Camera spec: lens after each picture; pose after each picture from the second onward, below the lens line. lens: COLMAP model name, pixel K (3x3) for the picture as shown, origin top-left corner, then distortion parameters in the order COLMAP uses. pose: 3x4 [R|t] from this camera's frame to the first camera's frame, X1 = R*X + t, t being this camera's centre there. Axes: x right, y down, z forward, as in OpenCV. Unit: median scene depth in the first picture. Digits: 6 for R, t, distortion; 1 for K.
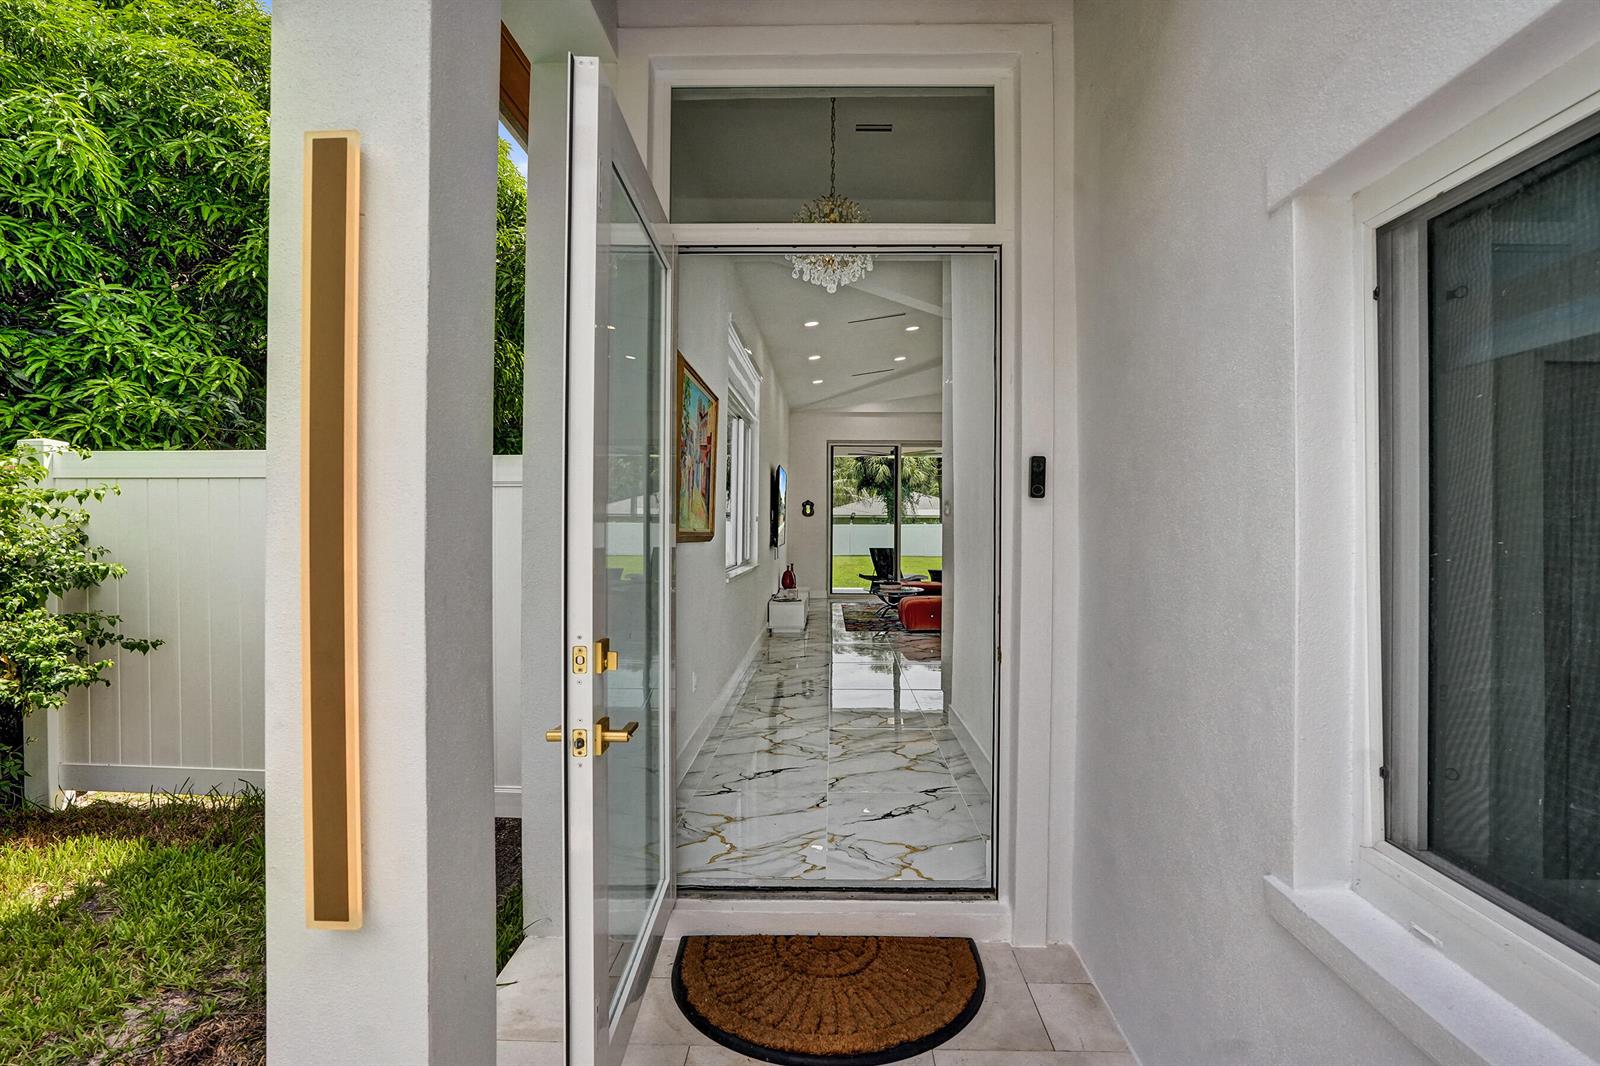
lens RADIAL K [[870.4, 0, 800.0], [0, 870.4, 533.0], [0, 0, 1]] dist [-0.000445, -0.000019]
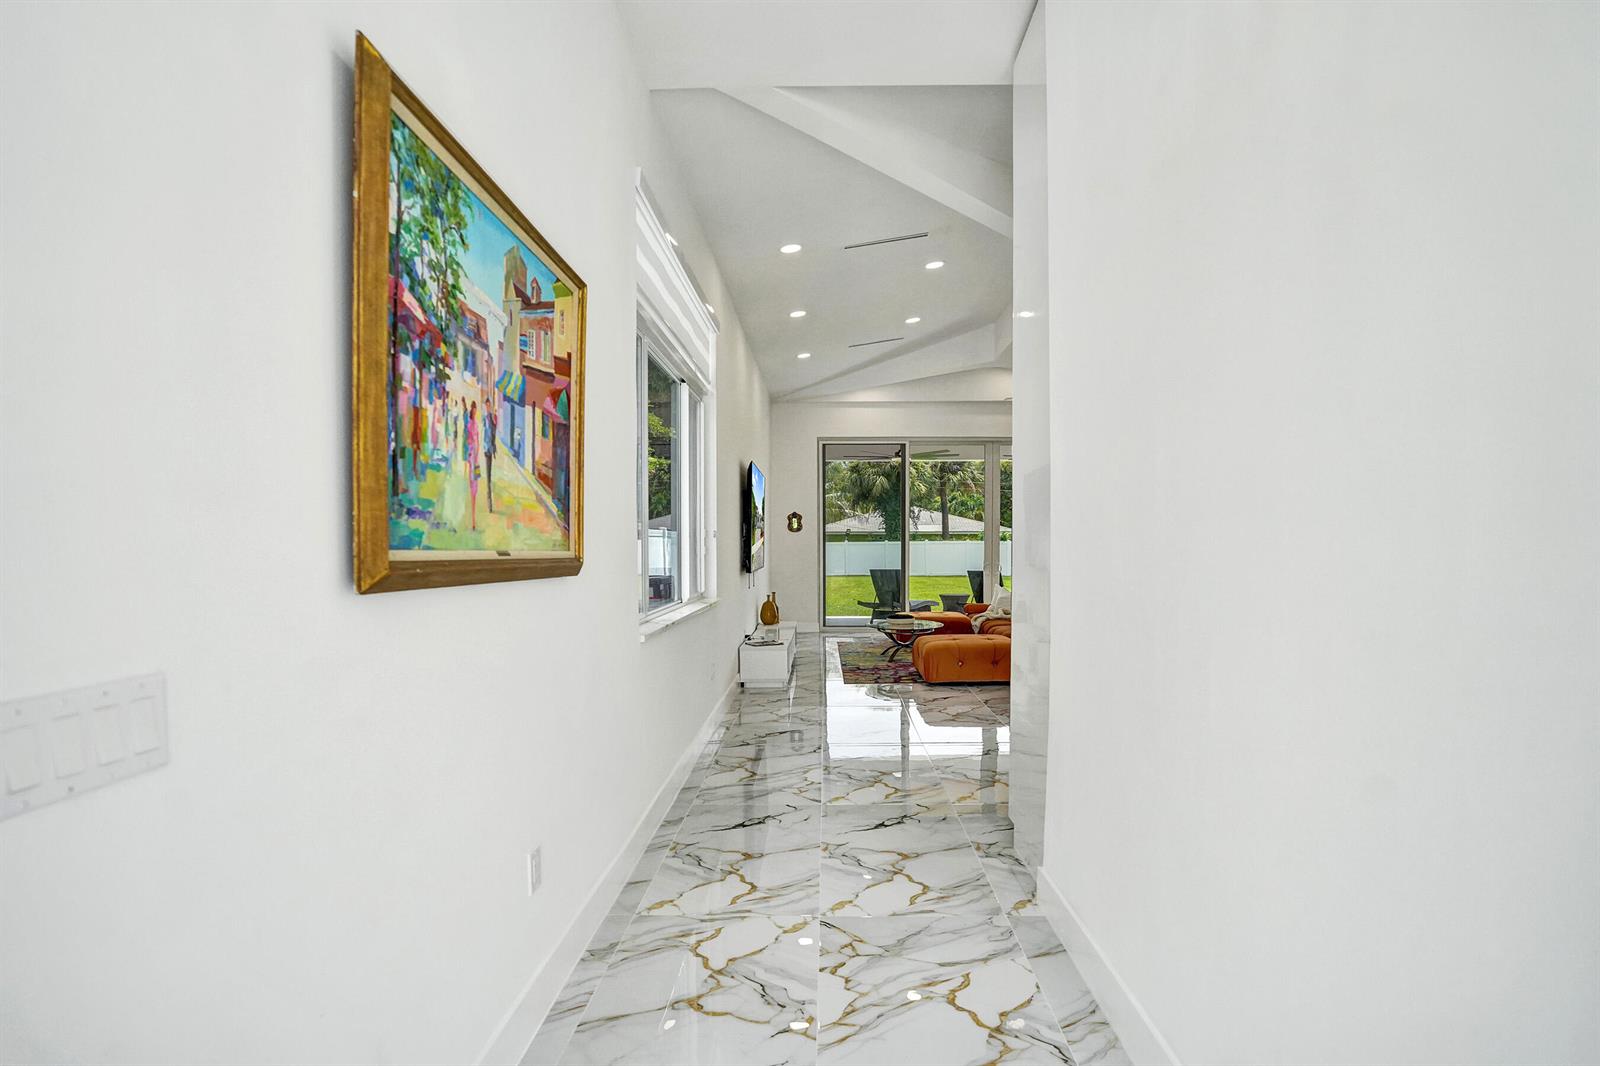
lens RADIAL K [[870.4, 0, 800.0], [0, 870.4, 533.0], [0, 0, 1]] dist [-0.000445, -0.000019]
pose [[0.999944, -0.007513, 0.007473, 0.008130], [0.007667, 0.999754, -0.020804, -0.001388], [-0.007315, 0.020860, 0.999756, 0.191690]]
